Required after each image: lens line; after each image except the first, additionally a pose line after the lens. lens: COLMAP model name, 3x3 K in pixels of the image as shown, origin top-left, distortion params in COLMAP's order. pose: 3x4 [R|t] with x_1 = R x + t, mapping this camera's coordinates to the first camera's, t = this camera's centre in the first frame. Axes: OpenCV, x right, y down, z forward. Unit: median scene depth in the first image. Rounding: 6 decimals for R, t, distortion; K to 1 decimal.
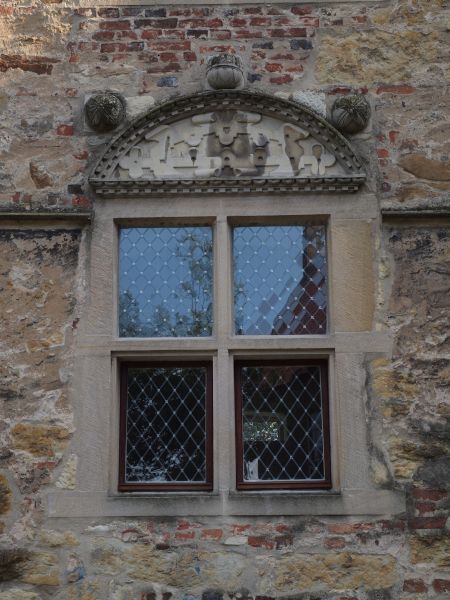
lens RADIAL K [[1050.8, 0, 224.3], [0, 1050.8, 300.3], [0, 0, 1]] dist [0.097744, 0.000000]
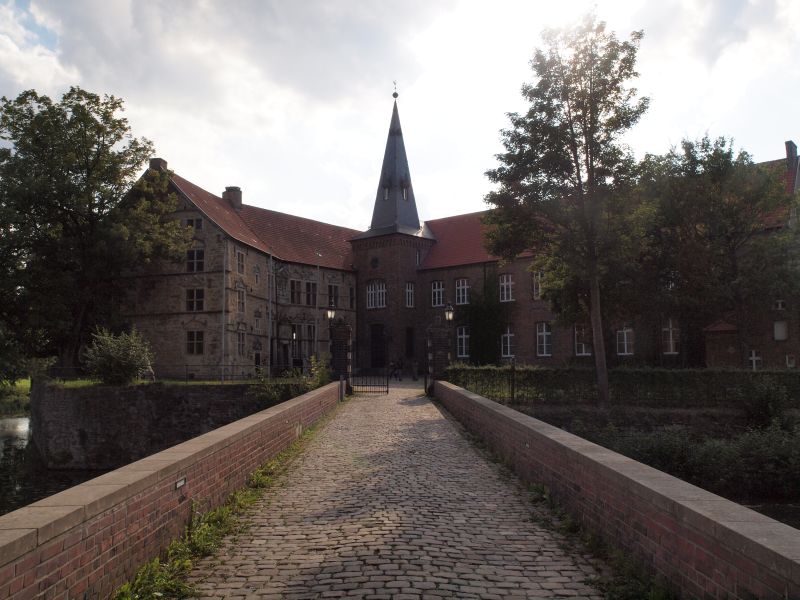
lens RADIAL K [[720.7, 0, 401.5], [0, 720.7, 297.5], [0, 0, 1]] dist [-0.005001, -0.000794]
pose [[0.143508, 0.107379, 0.983807, -8.057253], [-0.206203, 0.975522, -0.076396, -0.217397], [-0.967929, -0.191900, 0.162137, -2.095930]]
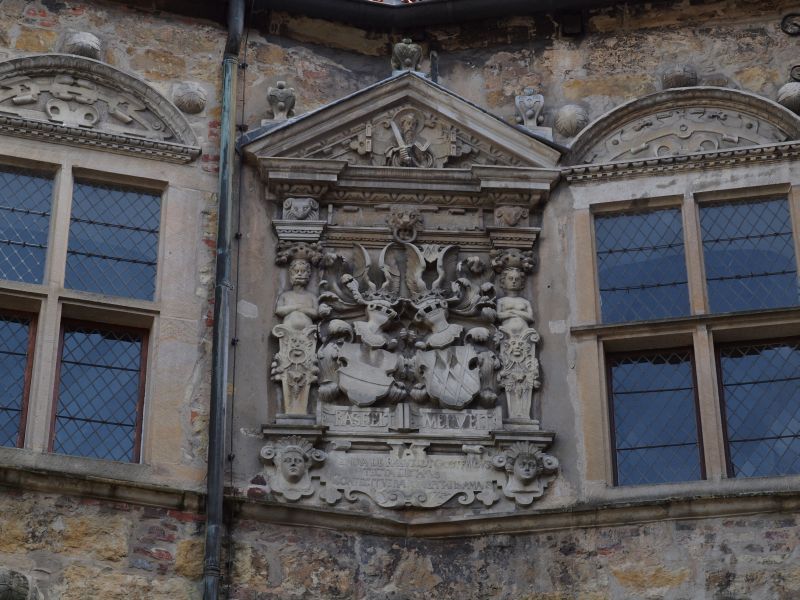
lens RADIAL K [[1923.7, 0, 401.9], [0, 1923.7, 299.2], [0, 0, 1]] dist [0.110629, 0.000000]
pose [[0.946054, 0.170385, 0.275590, 0.787367], [-0.075444, 0.943028, -0.324047, -0.153740], [-0.315102, 0.285774, 0.905010, -0.649889]]
